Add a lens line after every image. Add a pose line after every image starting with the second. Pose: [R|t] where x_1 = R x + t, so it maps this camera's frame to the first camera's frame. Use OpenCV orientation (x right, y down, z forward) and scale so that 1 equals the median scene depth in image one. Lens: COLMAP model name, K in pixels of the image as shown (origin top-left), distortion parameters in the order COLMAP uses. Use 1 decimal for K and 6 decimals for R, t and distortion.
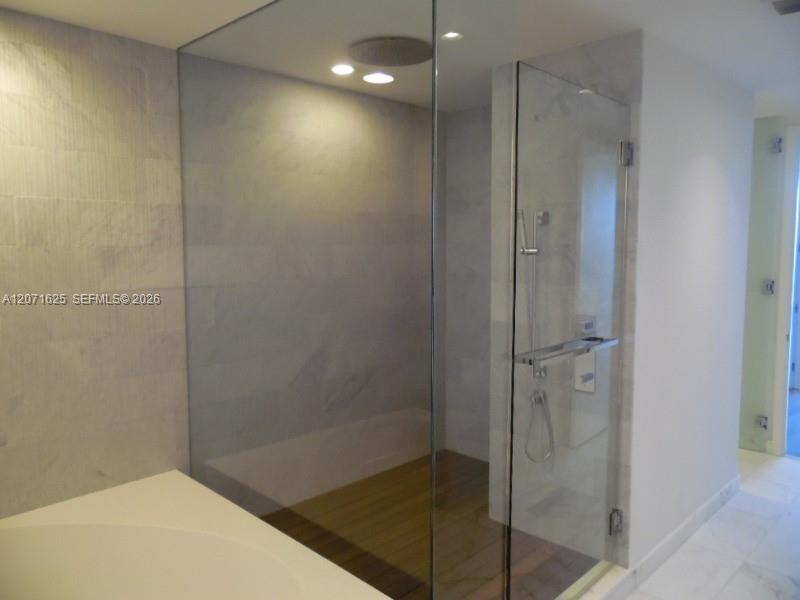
lens RADIAL K [[595.7, 0, 401.5], [0, 595.7, 295.0], [0, 0, 1]] dist [-0.037598, 0.072939]
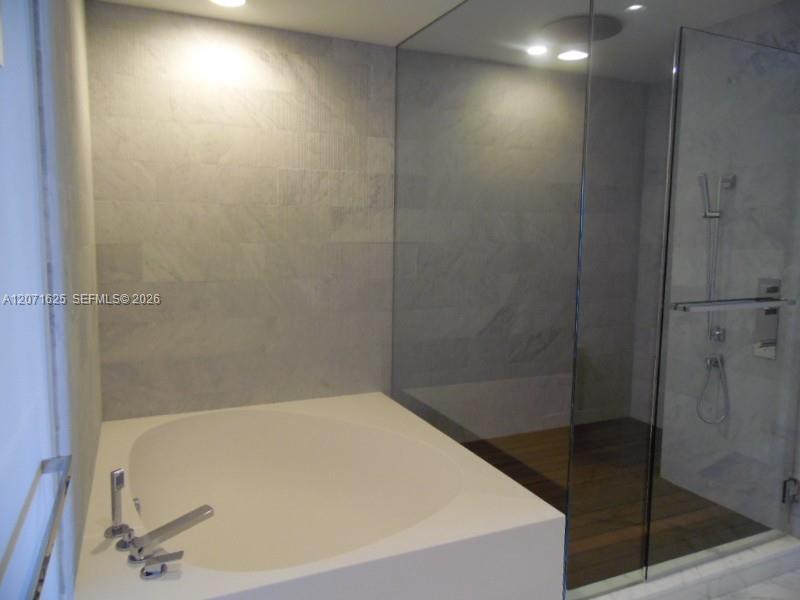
lens RADIAL K [[595.7, 0, 401.5], [0, 595.7, 295.0], [0, 0, 1]] dist [-0.037598, 0.072939]
pose [[0.933013, 0.052959, -0.355924, 0.090936], [-0.045681, 0.998540, 0.028827, 0.059442], [0.356931, -0.010637, 0.934070, -0.137186]]
